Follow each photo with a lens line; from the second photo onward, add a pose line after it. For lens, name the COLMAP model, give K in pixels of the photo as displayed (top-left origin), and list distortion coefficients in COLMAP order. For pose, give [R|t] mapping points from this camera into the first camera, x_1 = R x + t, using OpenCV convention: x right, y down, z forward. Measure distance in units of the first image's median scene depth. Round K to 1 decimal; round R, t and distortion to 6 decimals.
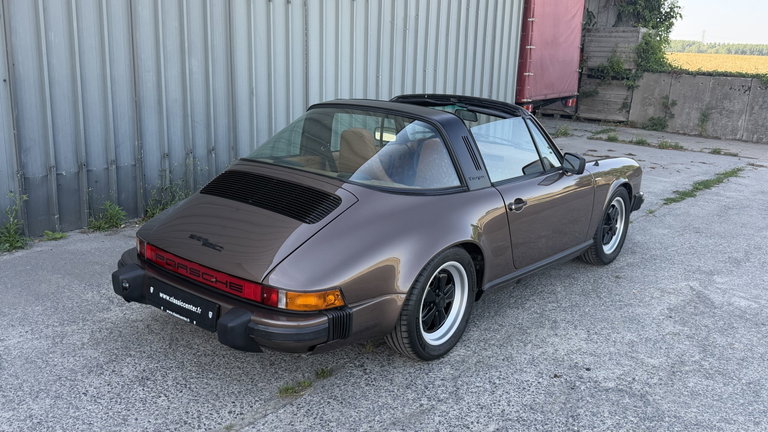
lens RADIAL K [[680.9, 0, 374.3], [0, 680.9, 225.8], [0, 0, 1]] dist [0.062271, -0.125534]
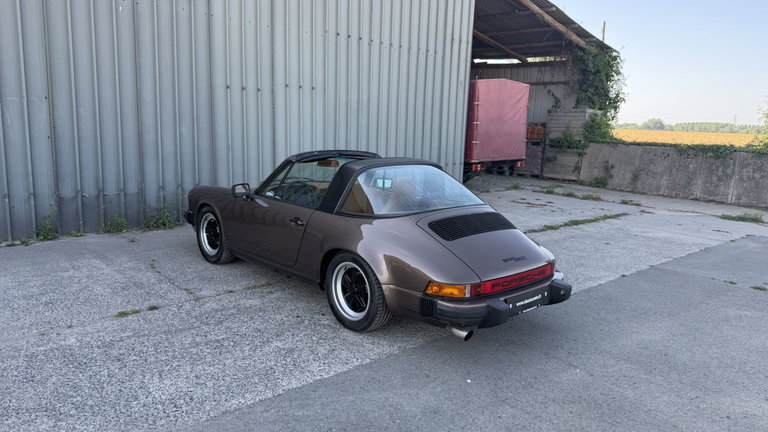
lens RADIAL K [[538.8, 0, 379.6], [0, 538.8, 217.3], [0, 0, 1]] dist [0.064378, -0.099954]
pose [[0.990140, 0.025743, -0.137697, 0.157792], [-0.038095, 0.995406, -0.087838, 0.023492], [0.134803, 0.092218, 0.986572, -0.057795]]
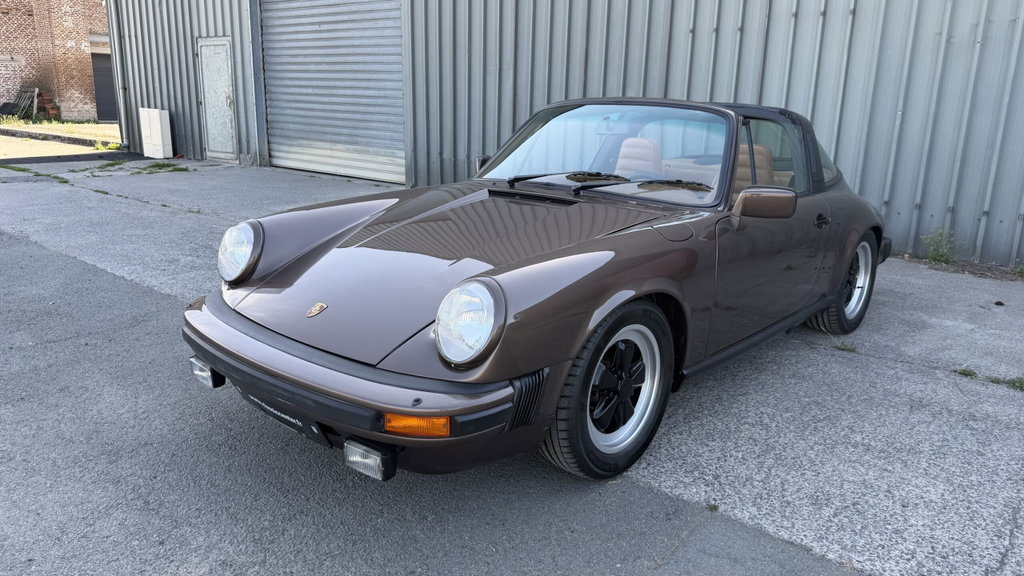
lens RADIAL K [[718.3, 0, 520.9], [0, 718.3, 290.5], [0, 0, 1]] dist [0.064378, -0.099954]
pose [[0.007600, 0.219250, -0.975639, 0.484552], [-0.275395, 0.938396, 0.208735, -0.057093], [0.961301, 0.267100, 0.067512, 0.376269]]
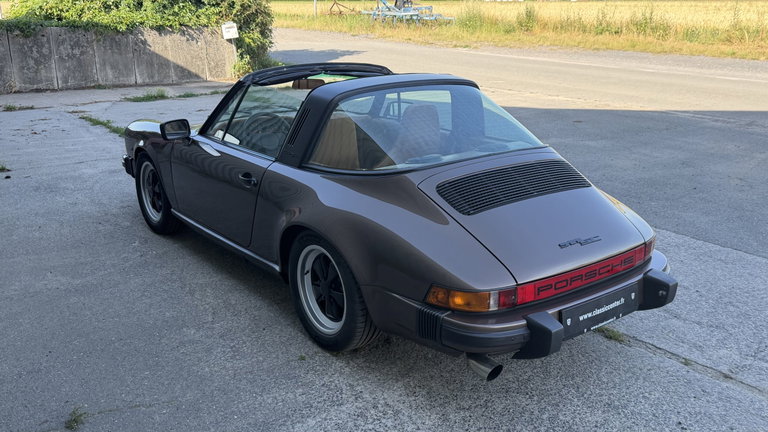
lens RADIAL K [[680.9, 0, 401.0], [0, 680.9, 226.6], [0, 0, 1]] dist [0.062271, -0.125534]
pose [[0.198001, -0.334359, 0.921412, -0.270564], [0.252979, 0.925607, 0.281520, -0.074761], [-0.946994, 0.177356, 0.267857, 0.233505]]
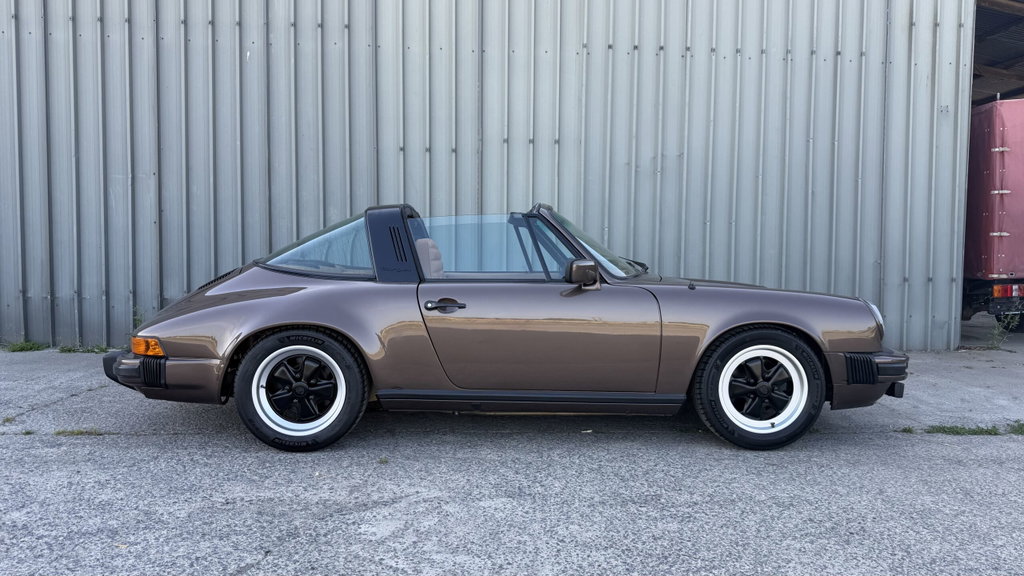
lens RADIAL K [[718.3, 0, 508.9], [0, 718.3, 289.3], [0, 0, 1]] dist [0.064378, -0.099954]
pose [[0.668415, 0.012011, -0.743691, 0.348367], [-0.176416, 0.973898, -0.142831, -0.002803], [0.722564, 0.226669, 0.653087, 0.224692]]
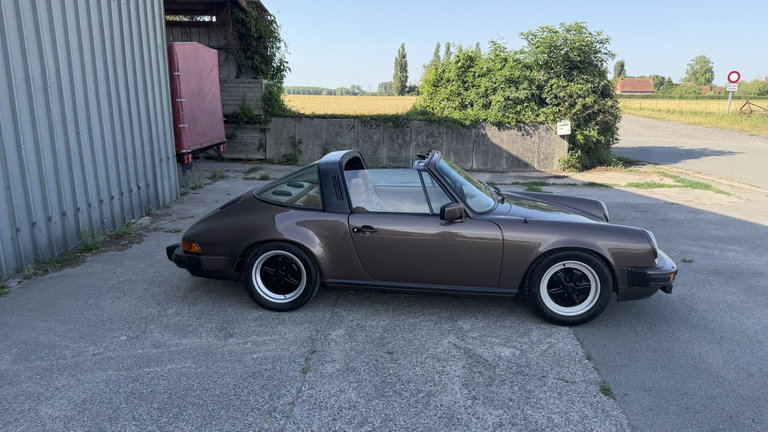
lens RADIAL K [[538.8, 0, 386.9], [0, 538.8, 226.3], [0, 0, 1]] dist [0.064378, -0.099954]
pose [[0.802800, -0.161903, 0.573846, -0.017848], [0.167580, 0.984901, 0.043435, -0.048661], [-0.572214, 0.061296, 0.817810, 0.141206]]
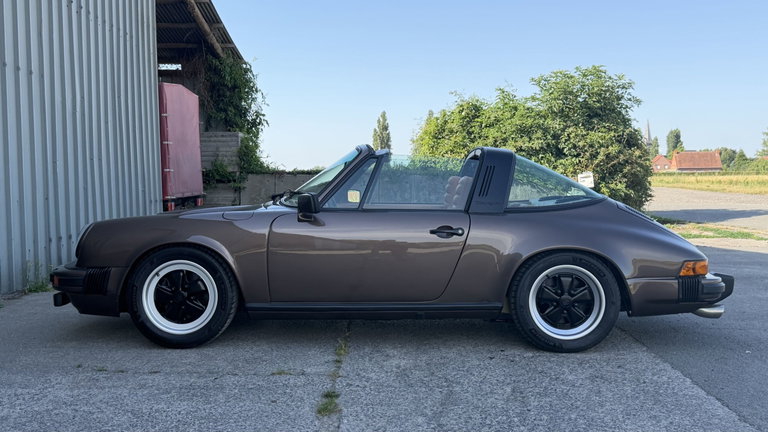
lens RADIAL K [[753.3, 0, 381.0], [0, 753.3, 228.5], [0, 0, 1]] dist [0.069310, 0.000000]
pose [[0.787881, -0.073411, 0.611436, -0.158677], [0.185624, 0.975002, -0.122128, 0.032201], [-0.587186, 0.209719, 0.781813, 0.022370]]
